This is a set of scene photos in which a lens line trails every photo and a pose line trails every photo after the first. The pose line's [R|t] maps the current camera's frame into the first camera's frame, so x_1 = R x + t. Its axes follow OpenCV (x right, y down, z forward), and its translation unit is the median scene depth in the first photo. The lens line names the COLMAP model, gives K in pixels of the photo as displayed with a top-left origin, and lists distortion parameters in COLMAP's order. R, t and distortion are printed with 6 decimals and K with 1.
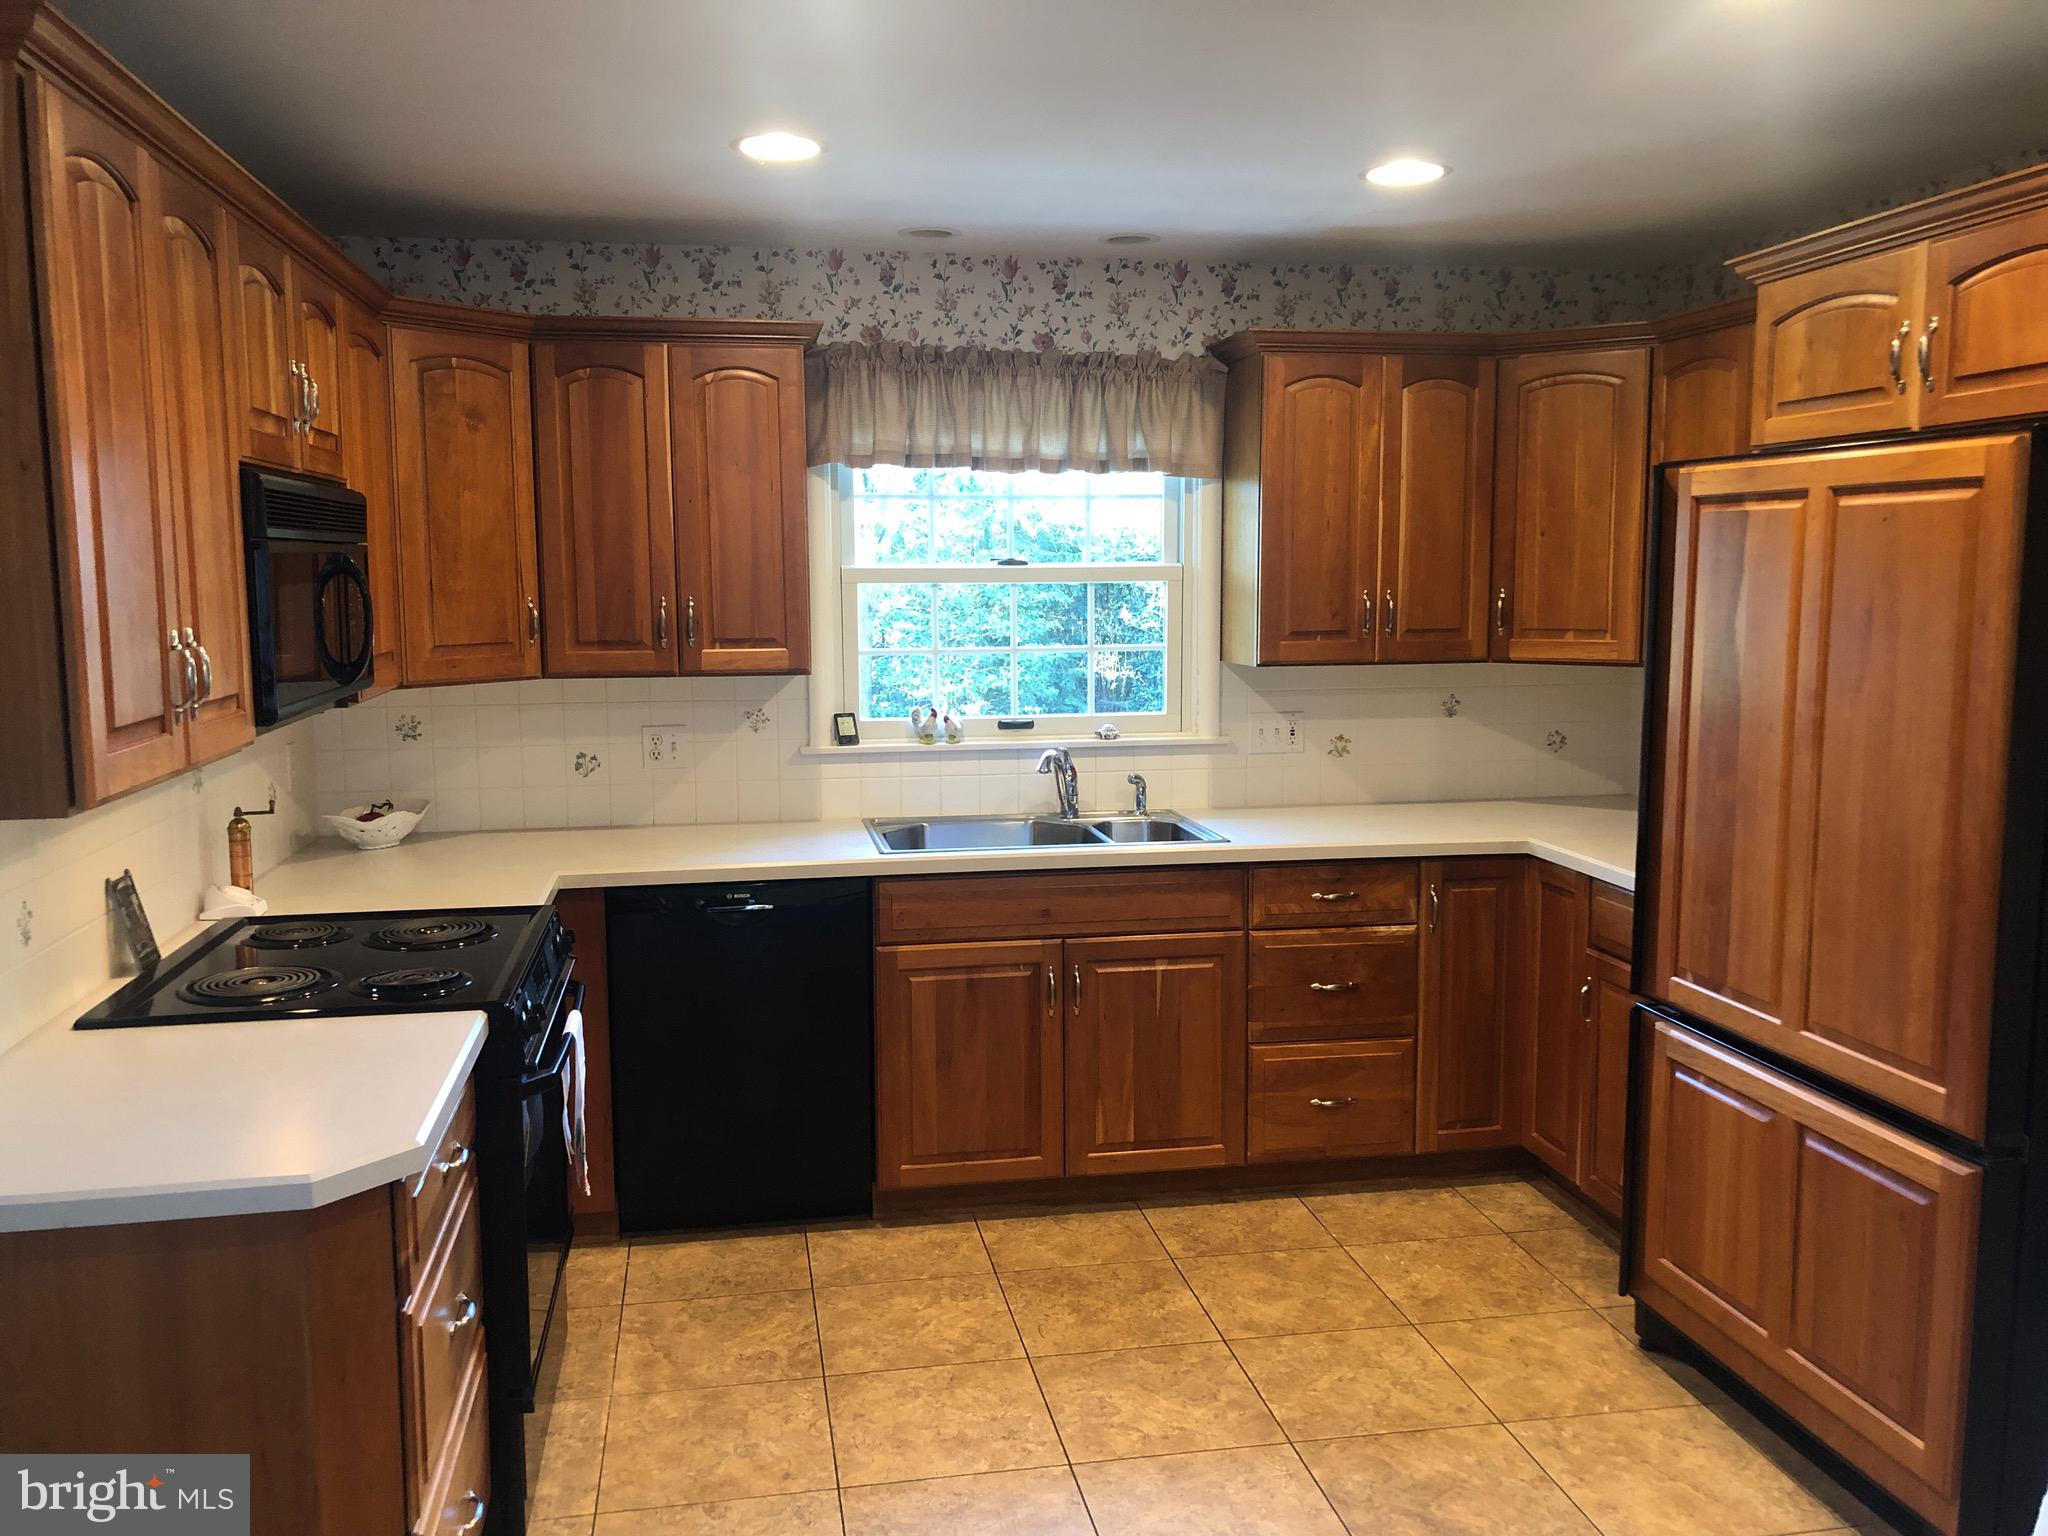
lens RADIAL K [[1694.5, 0, 1024.0], [0, 1694.5, 768.0], [0, 0, 1]] dist [0.020787, 0.001127]
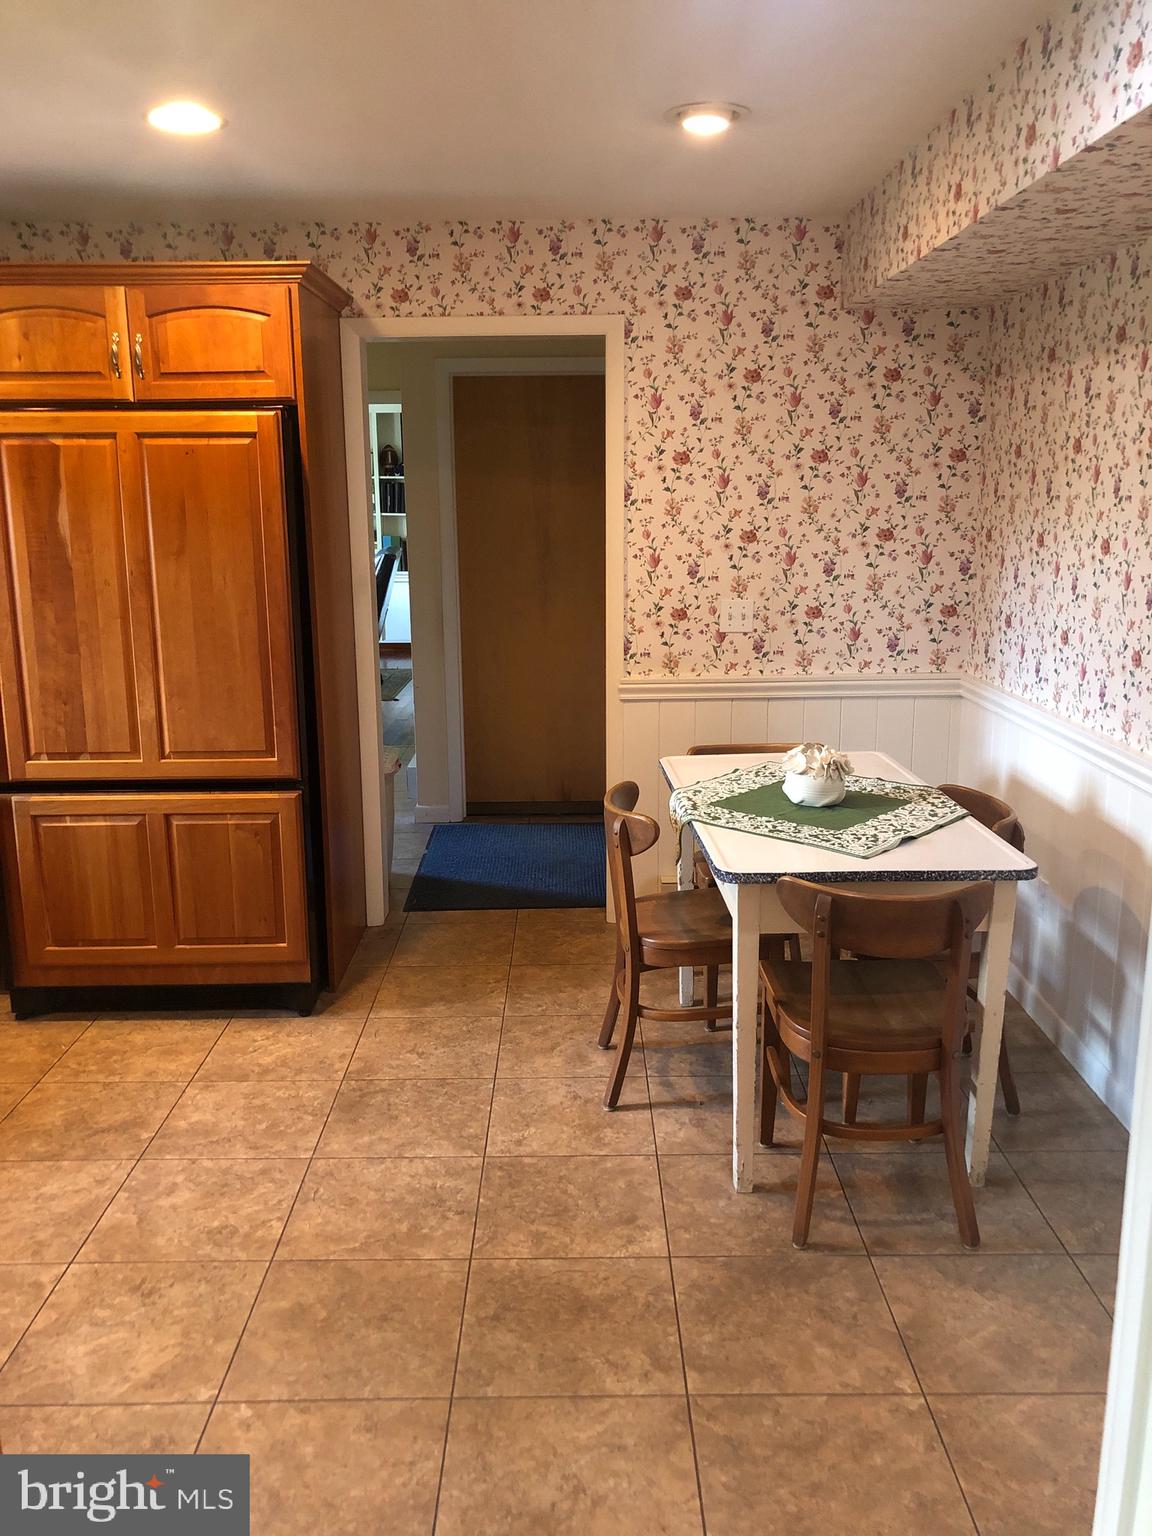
lens RADIAL K [[1270.9, 0, 576.0], [0, 1270.9, 768.0], [0, 0, 1]] dist [0.020787, 0.001127]
pose [[0.165861, -0.204092, 0.964799, -0.682777], [0.125854, 0.974730, 0.184557, -0.019609], [-0.978085, 0.090813, 0.187356, 0.350087]]
